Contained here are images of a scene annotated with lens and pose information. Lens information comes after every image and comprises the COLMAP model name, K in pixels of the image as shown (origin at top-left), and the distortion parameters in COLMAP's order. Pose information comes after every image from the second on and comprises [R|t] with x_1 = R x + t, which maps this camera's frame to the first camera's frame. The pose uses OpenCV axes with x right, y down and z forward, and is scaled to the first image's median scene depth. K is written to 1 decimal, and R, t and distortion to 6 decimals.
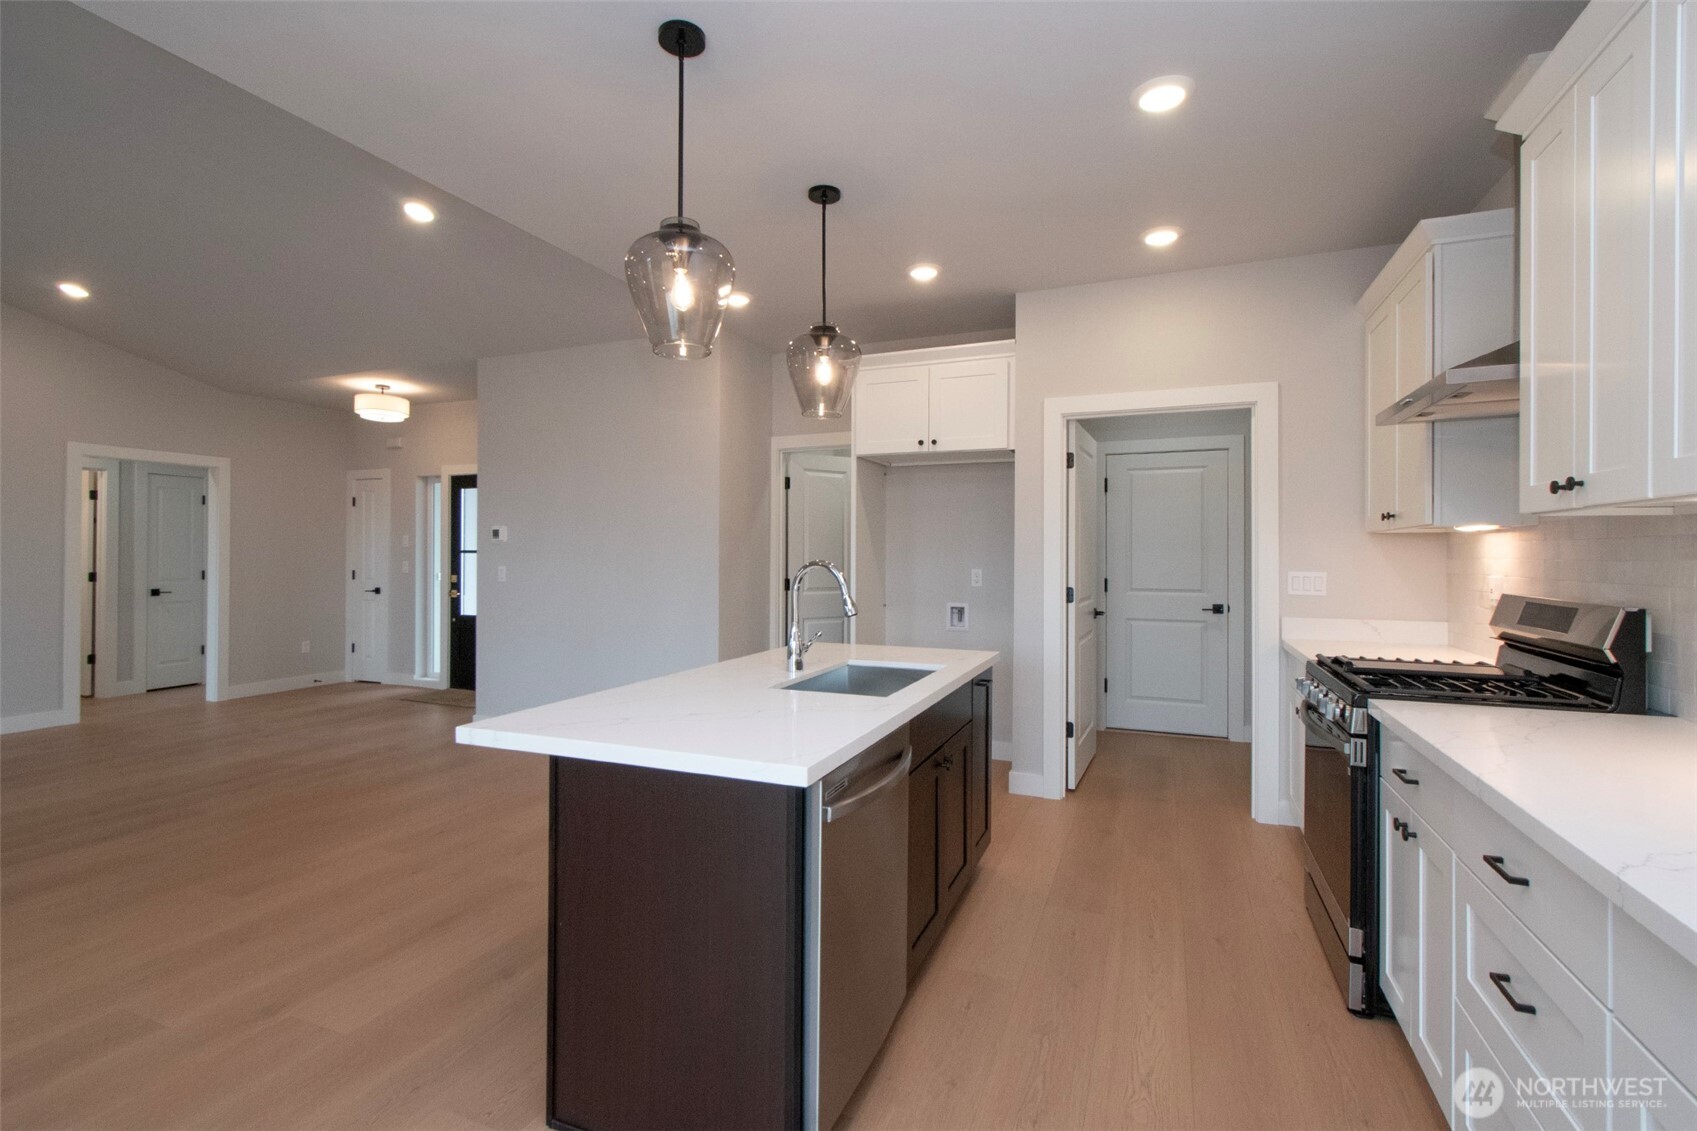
lens RADIAL K [[751.7, 0, 839.0], [0, 751.7, 549.1], [0, 0, 1]] dist [0.001255, -0.000963]
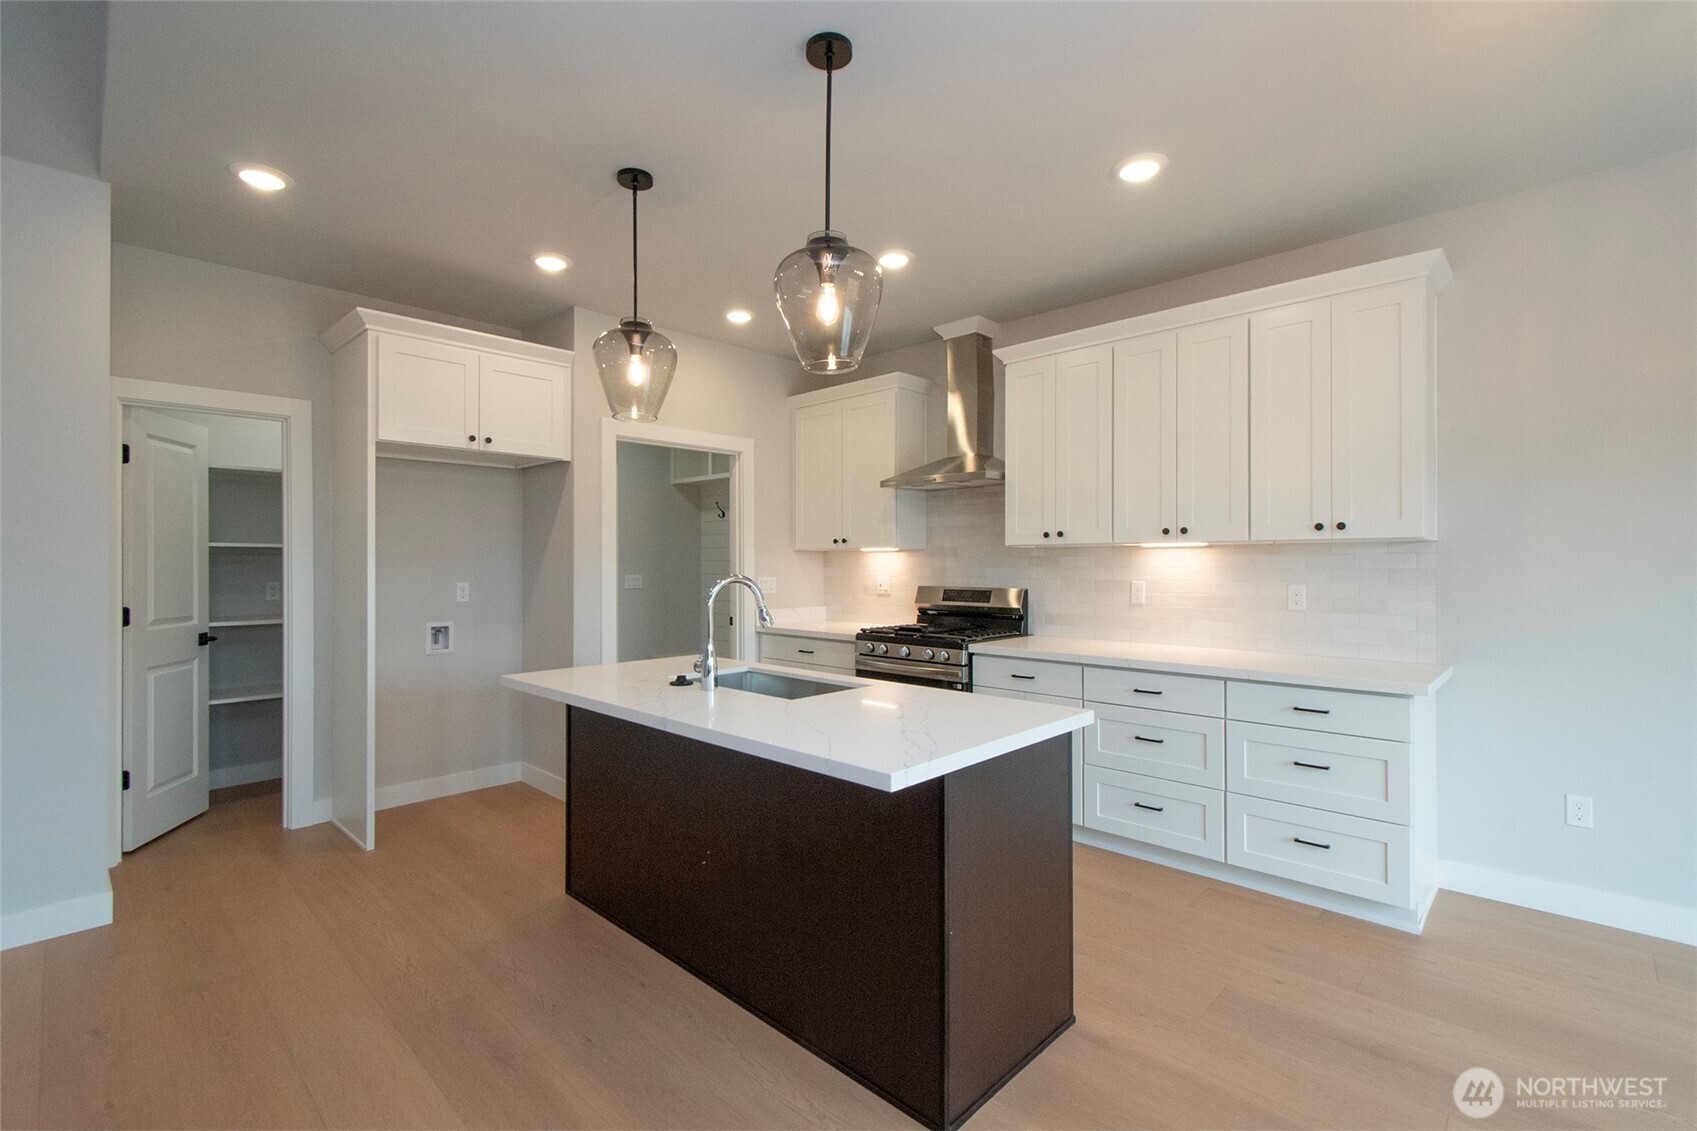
lens RADIAL K [[751.7, 0, 830.2], [0, 751.7, 566.2], [0, 0, 1]] dist [0.001255, -0.000963]
pose [[0.376513, -0.009518, 0.926362, -0.542420], [-0.004465, 0.999917, 0.012089, -0.006487], [-0.926400, -0.008688, 0.376440, 0.291165]]
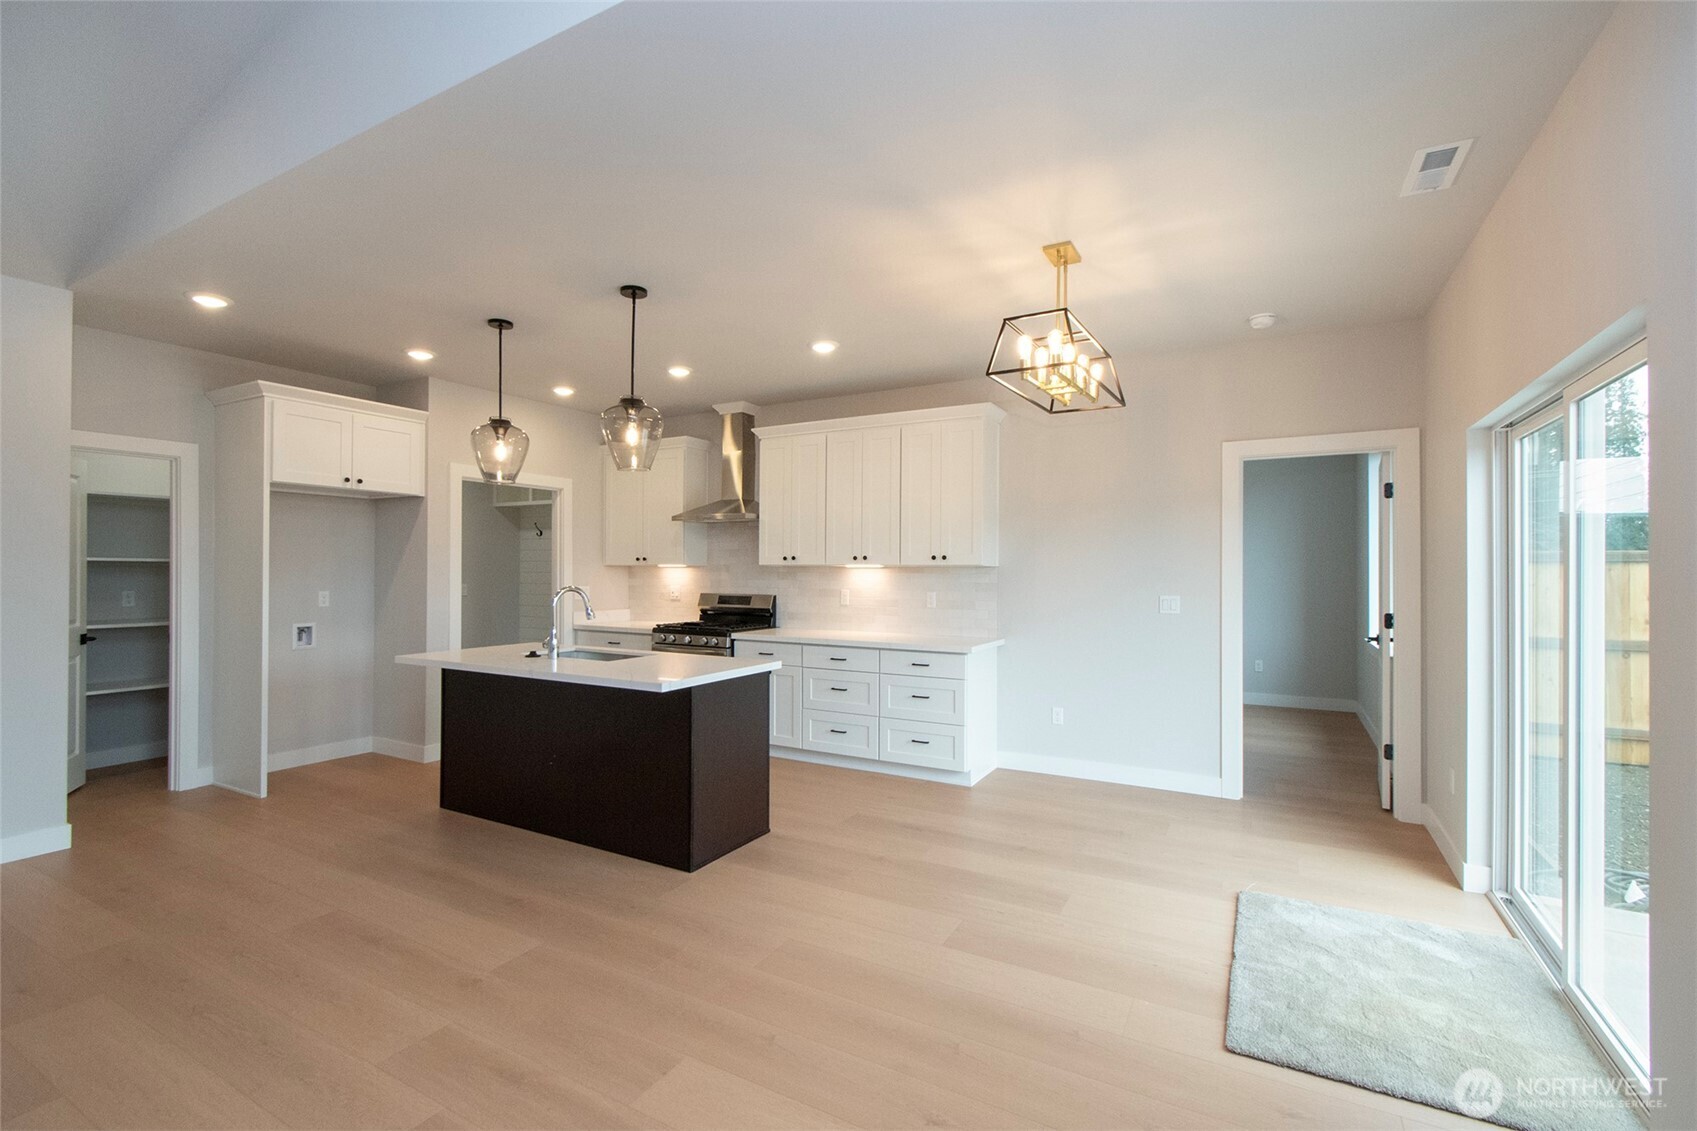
lens RADIAL K [[751.7, 0, 835.2], [0, 751.7, 572.6], [0, 0, 1]] dist [0.001255, -0.000963]
pose [[0.125756, -0.007161, 0.992035, -0.917537], [-0.012202, 0.999887, 0.008764, -0.021814], [-0.991986, -0.013207, 0.125654, 0.135666]]
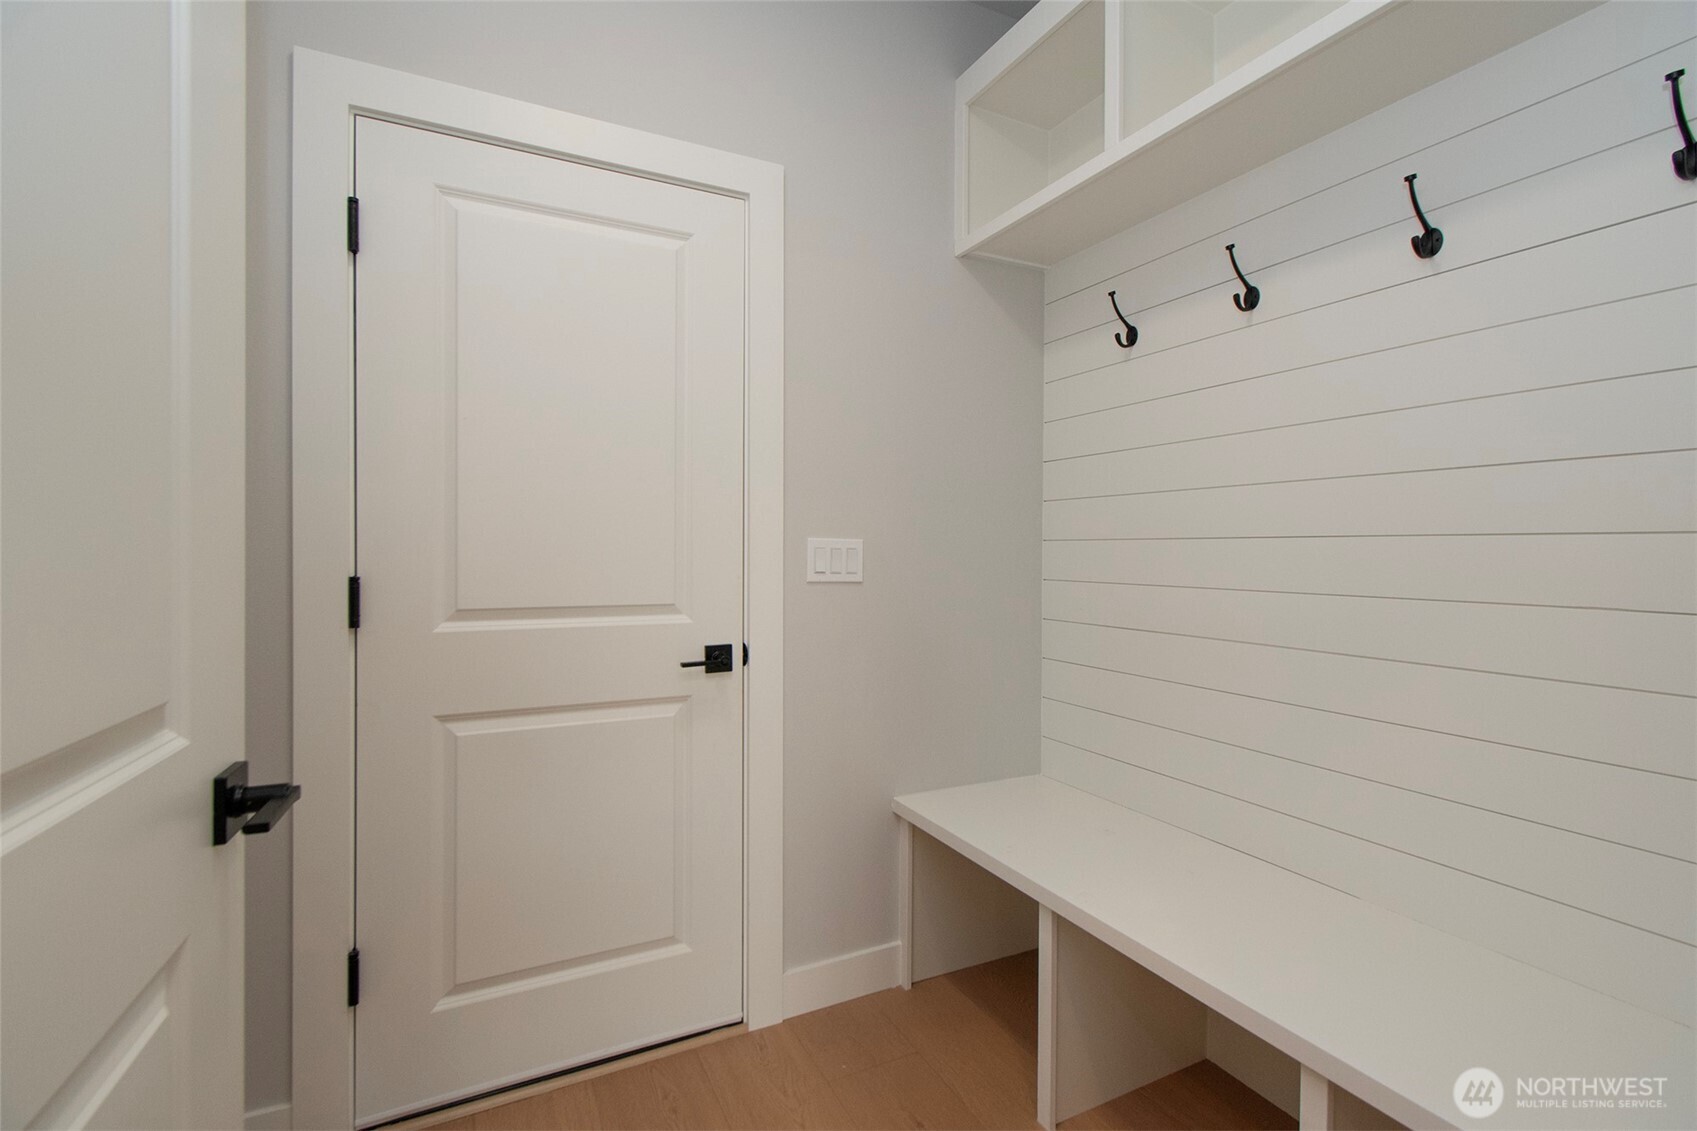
lens RADIAL K [[751.7, 0, 849.7], [0, 751.7, 558.8], [0, 0, 1]] dist [0.001255, -0.000963]
pose [[0.636174, -0.008784, 0.771496, 0.345215], [0.000340, 0.999938, 0.011104, 0.037596], [-0.771545, -0.006802, 0.636138, 0.917340]]
